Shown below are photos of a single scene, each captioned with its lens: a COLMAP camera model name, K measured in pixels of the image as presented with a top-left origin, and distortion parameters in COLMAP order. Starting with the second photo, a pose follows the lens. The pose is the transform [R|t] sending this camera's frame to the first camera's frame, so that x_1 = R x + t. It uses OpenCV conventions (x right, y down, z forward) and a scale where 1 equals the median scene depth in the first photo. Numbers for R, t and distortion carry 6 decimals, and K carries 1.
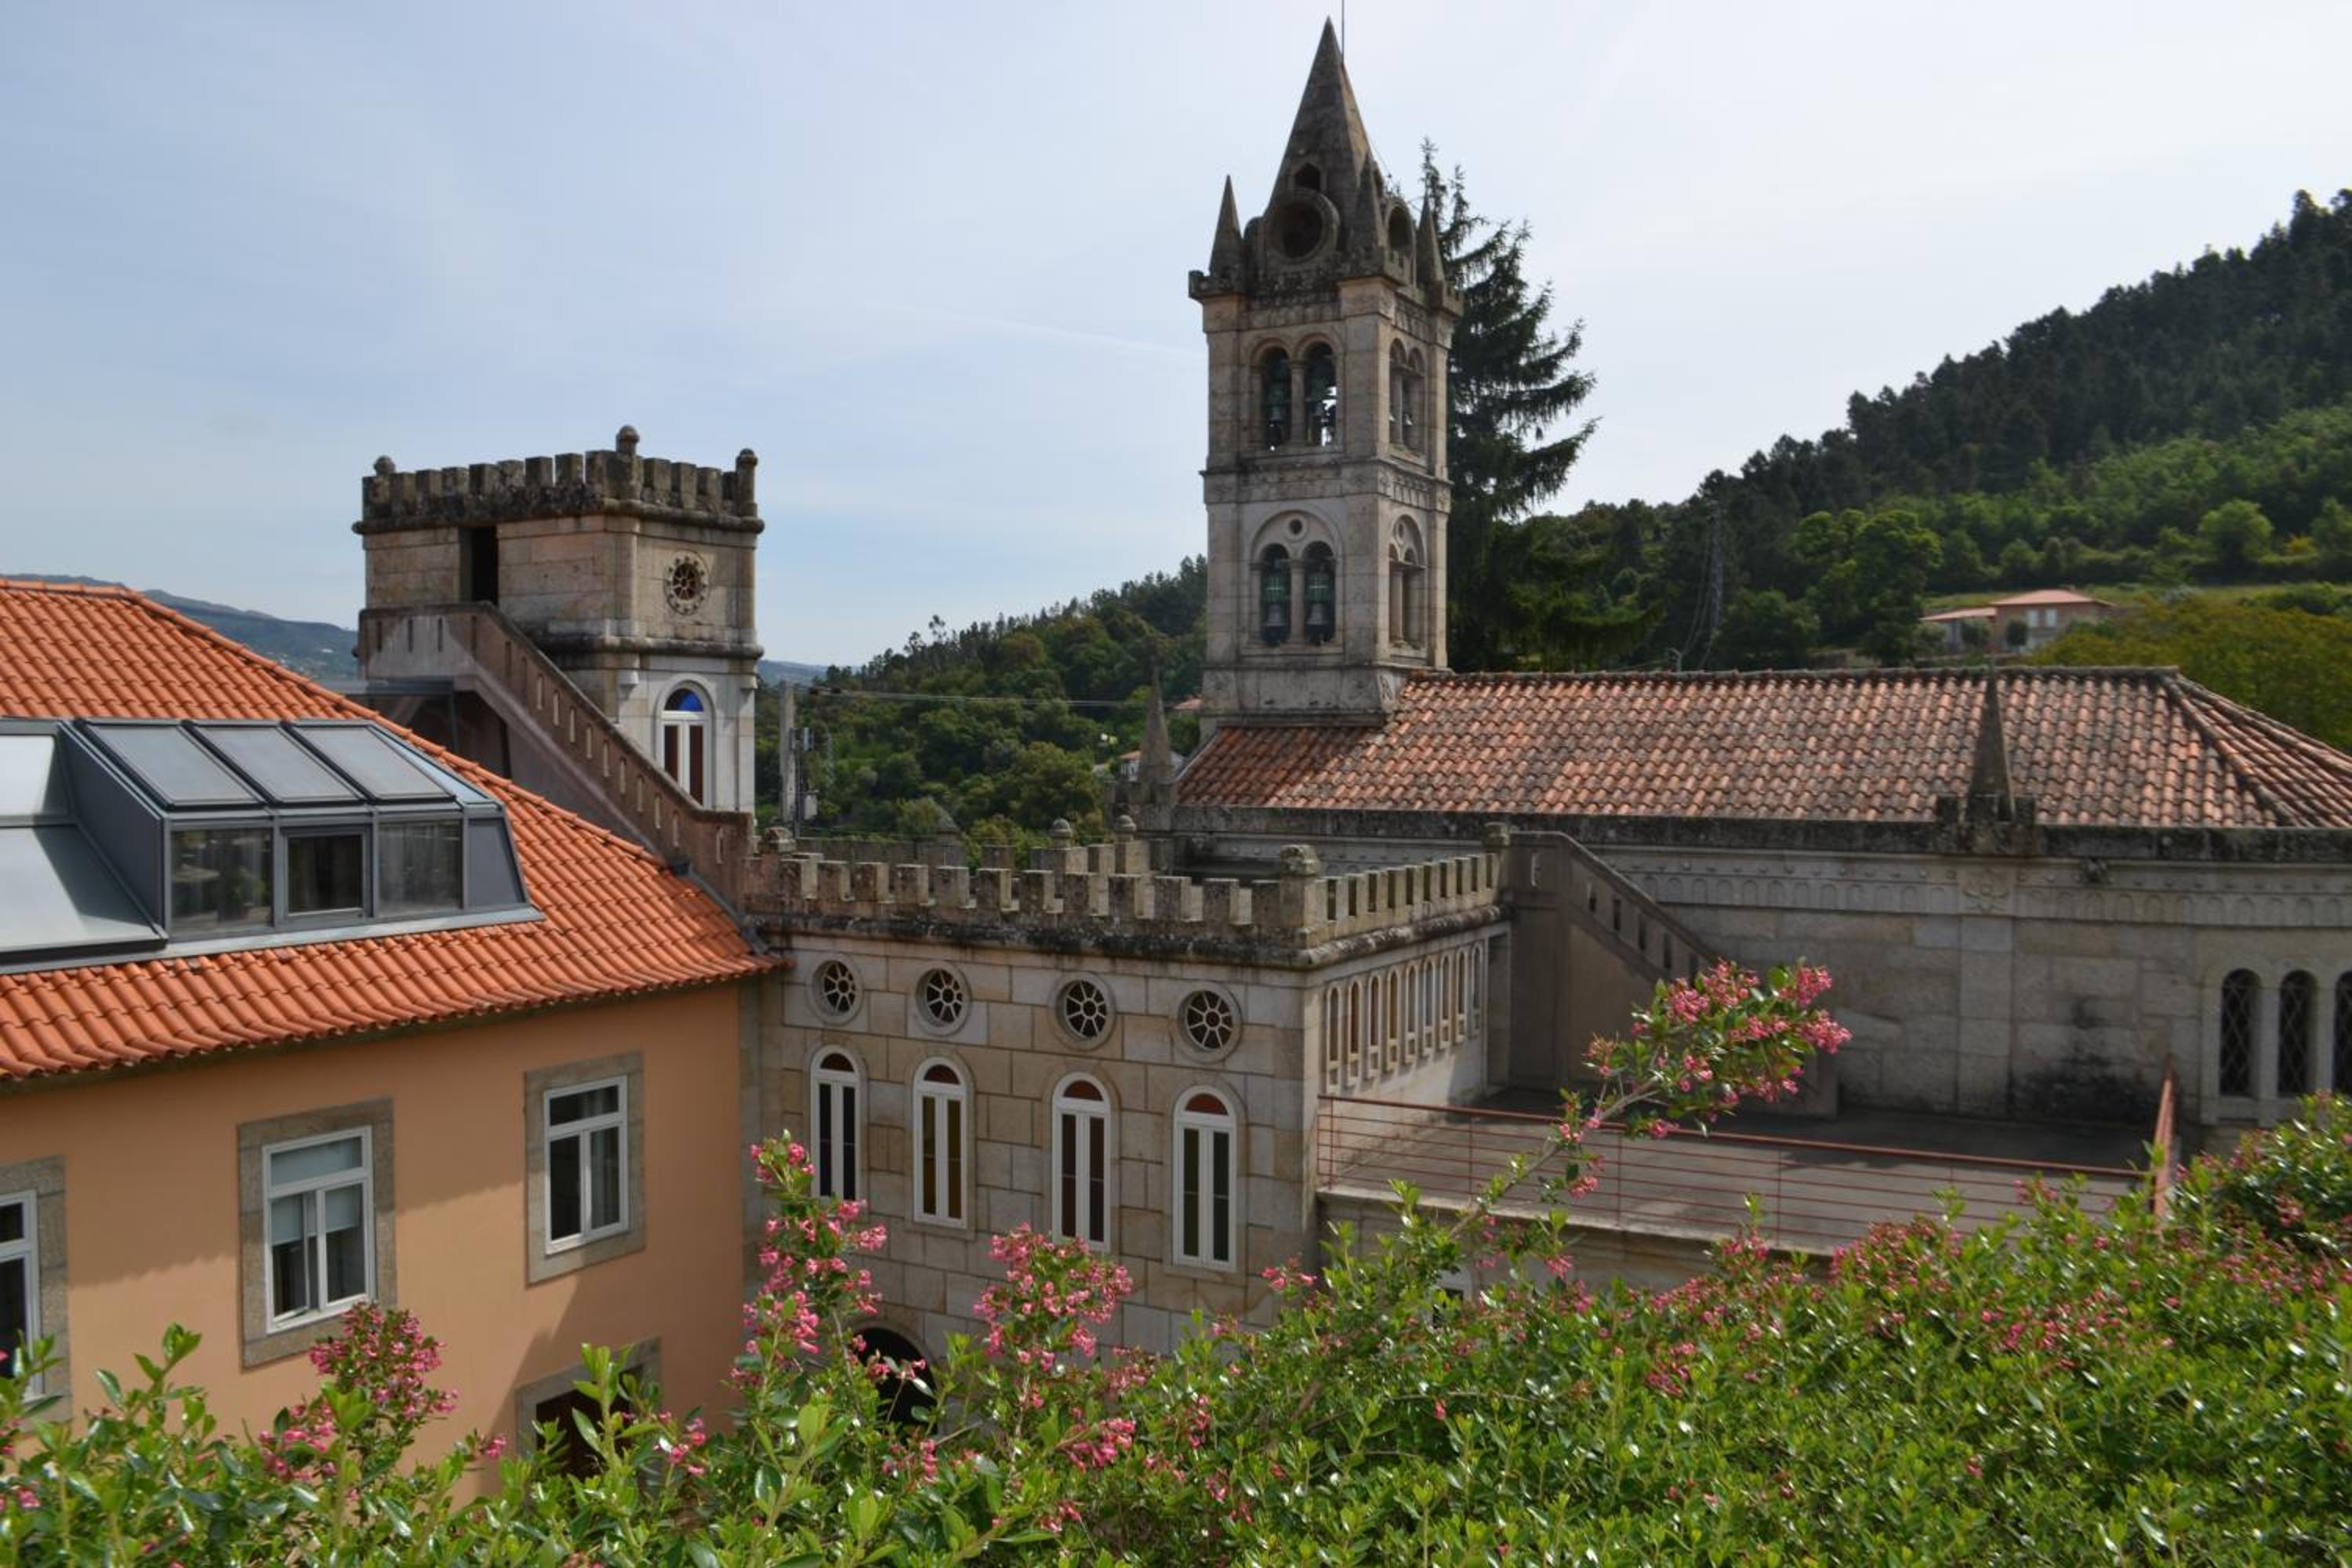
lens RADIAL K [[1884.5, 0, 1156.4], [0, 1884.5, 768.7], [0, 0, 1]] dist [-0.077878, 0.002410]
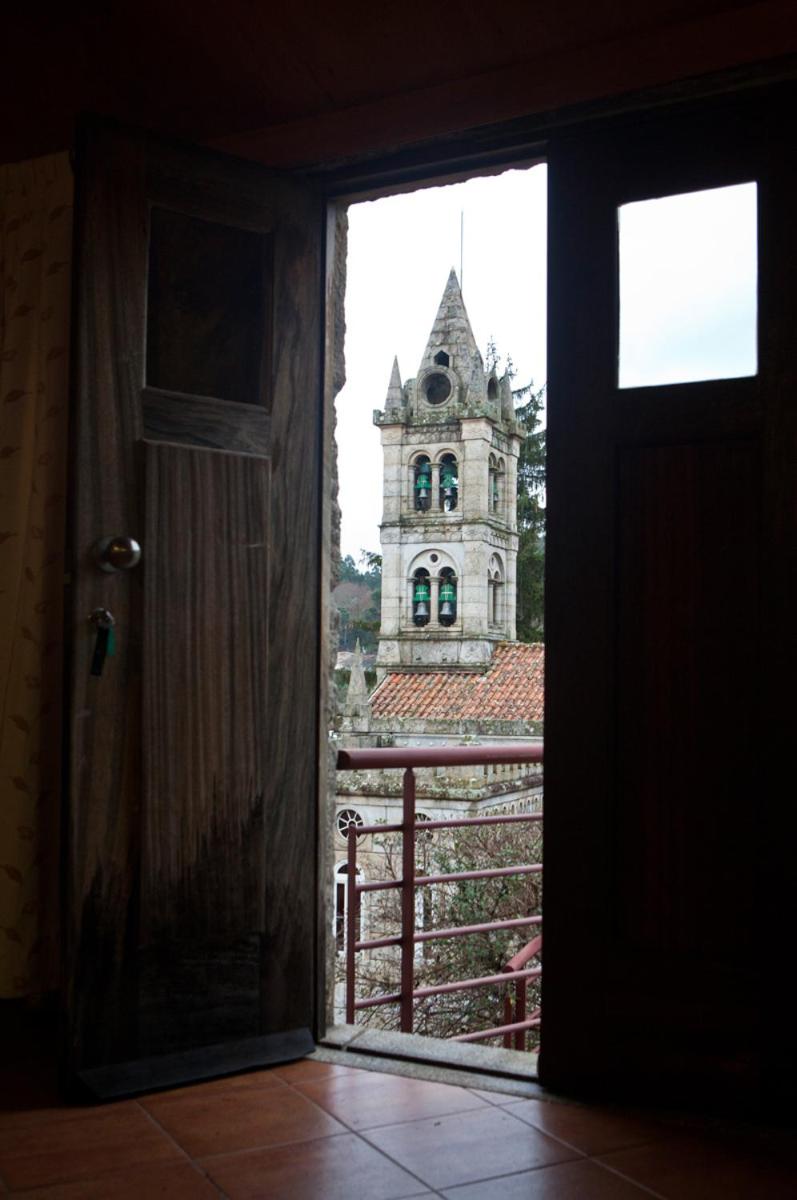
lens RADIAL K [[1293.3, 0, 412.6], [0, 1293.3, 659.3], [0, 0, 1]] dist [-0.131279, 0.000000]
pose [[0.992686, 0.009619, 0.120341, -0.100815], [-0.005501, 0.999389, -0.034503, 0.007086], [-0.120599, 0.033589, 0.992133, -0.205181]]
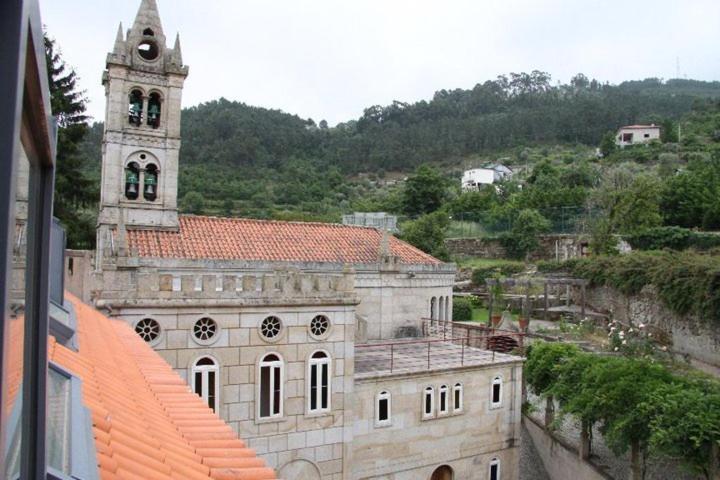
lens RADIAL K [[559.2, 0, 364.6], [0, 559.2, 249.2], [0, 0, 1]] dist [-0.165784, 0.125784]
pose [[0.509008, 0.030271, 0.860229, -0.491067], [0.000211, 0.999377, -0.035293, 0.035917], [-0.860762, 0.018145, 0.508685, 0.377107]]
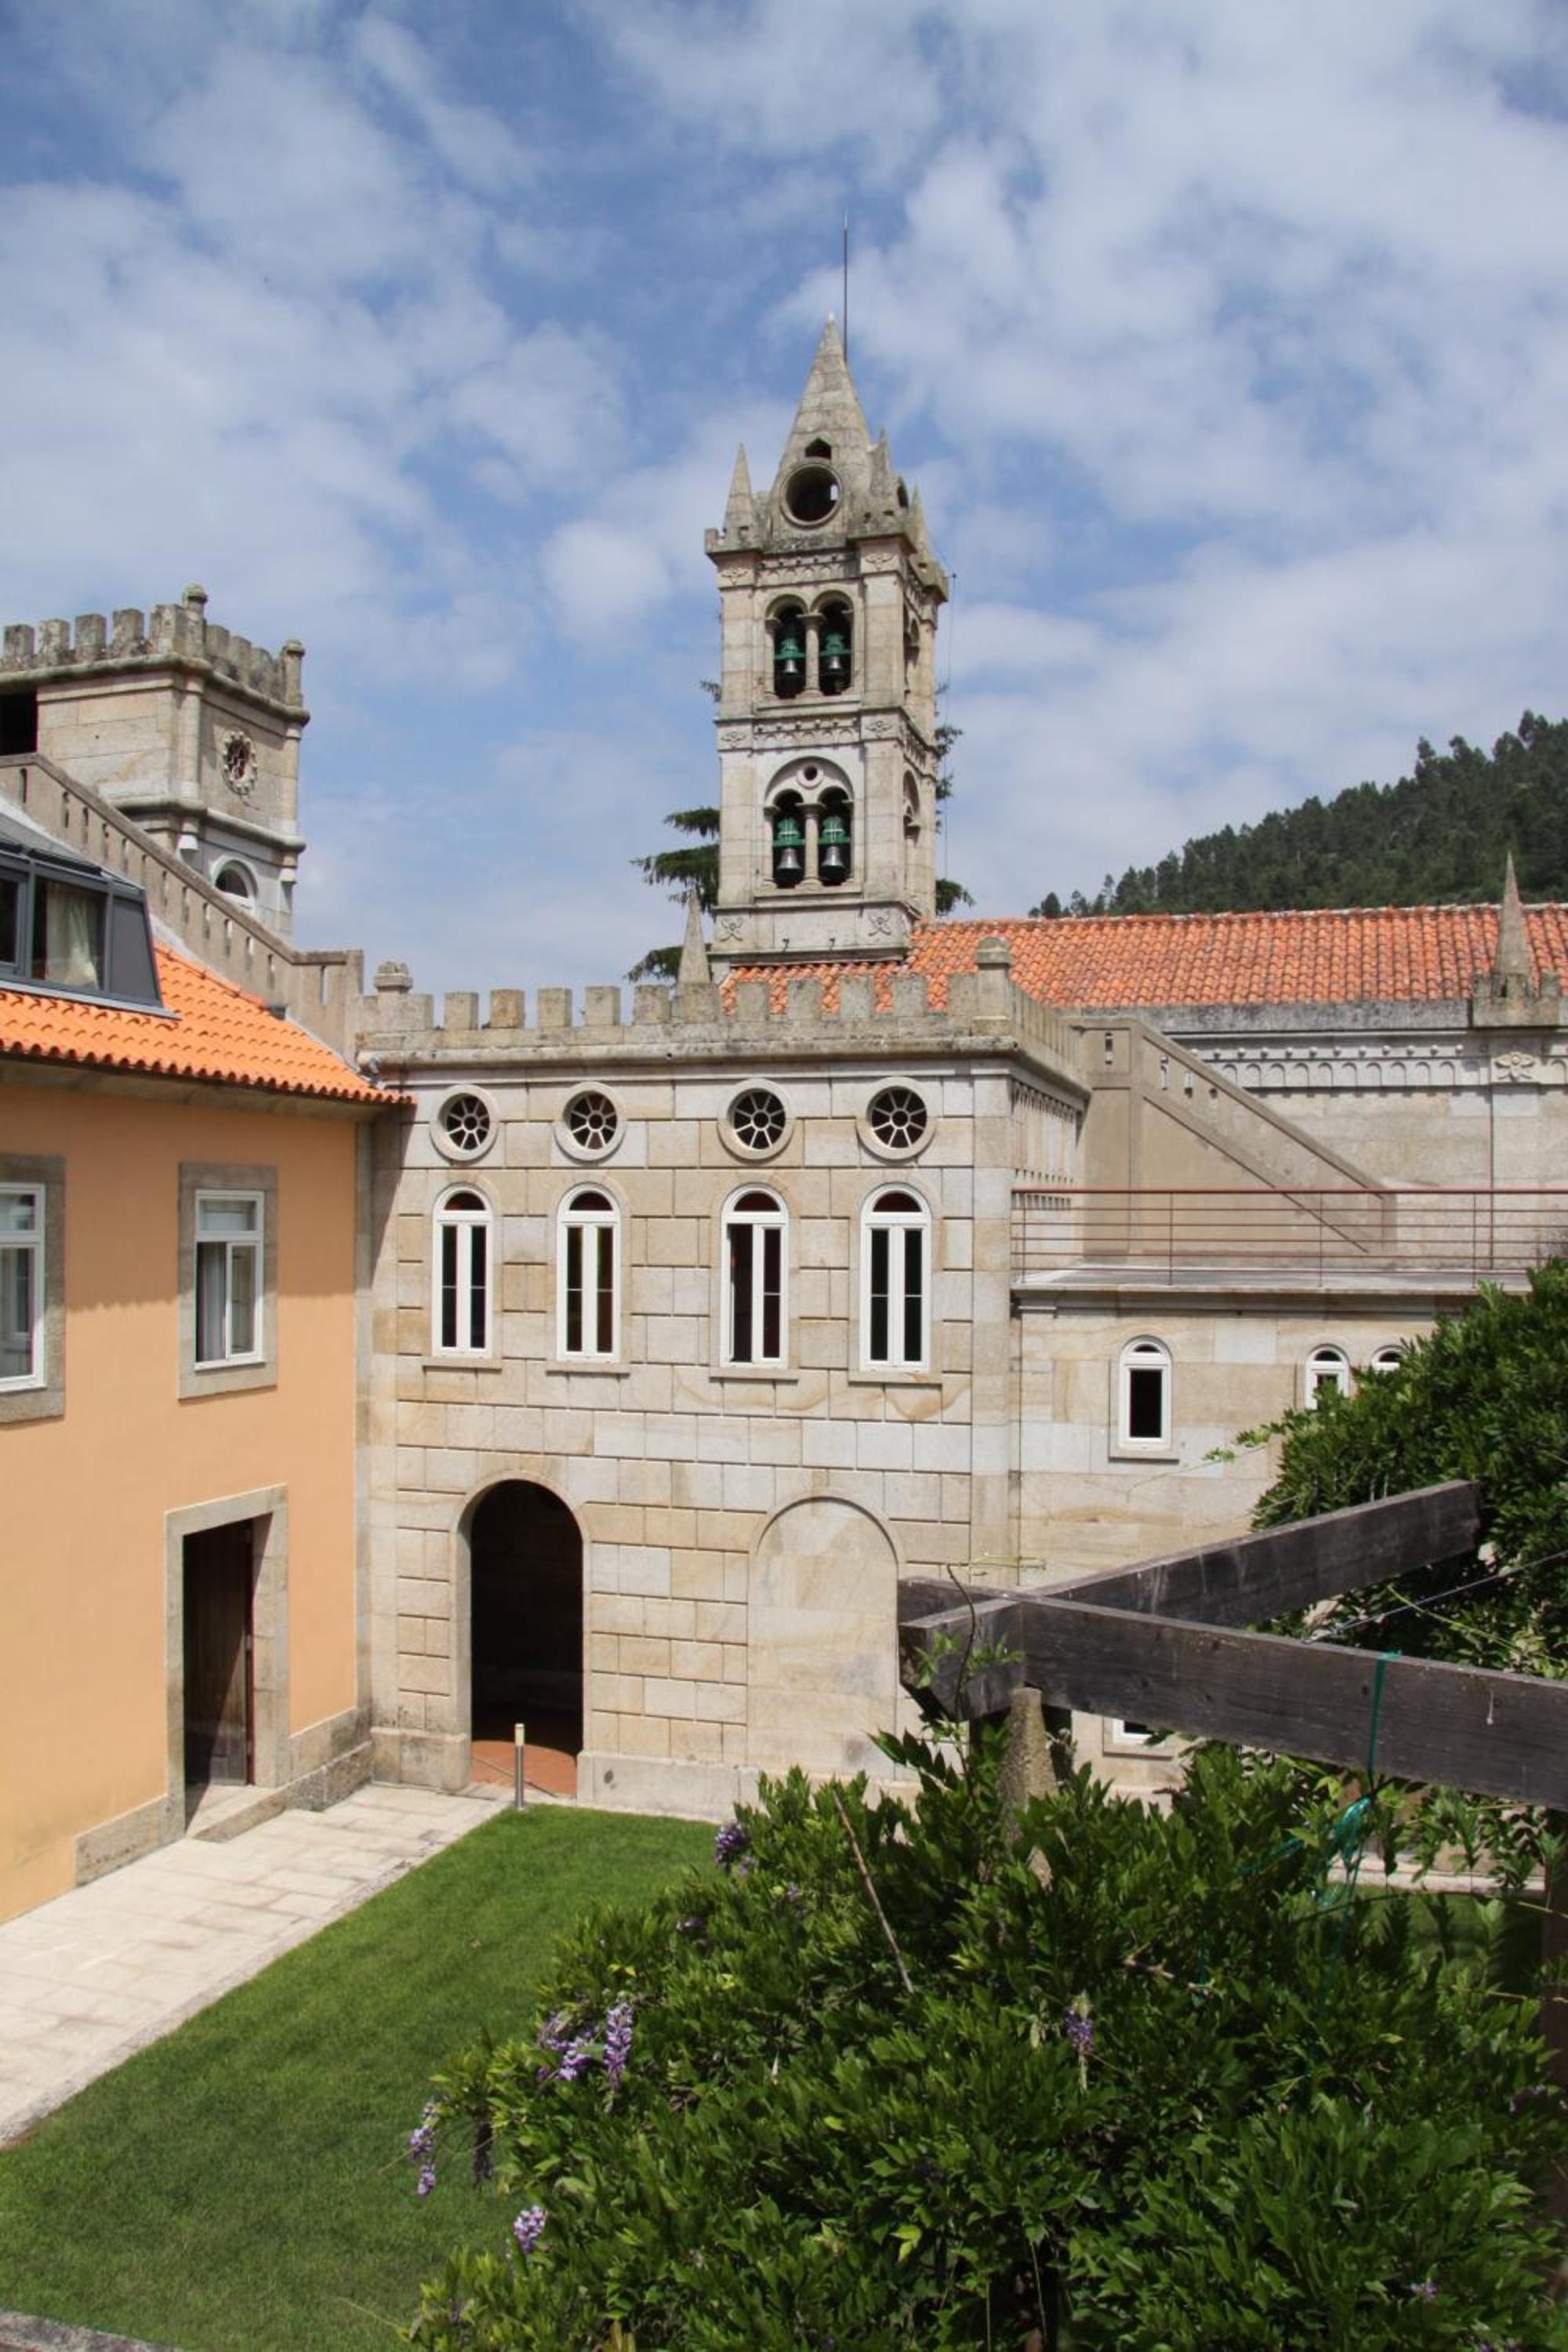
lens RADIAL K [[1826.7, 0, 785.2], [0, 1826.7, 1175.2], [0, 0, 1]] dist [-0.165784, 0.125784]
pose [[0.974025, 0.011230, 0.226162, -0.182835], [-0.001234, 0.999018, -0.044290, 0.152422], [-0.226437, 0.042860, 0.973082, 0.057090]]
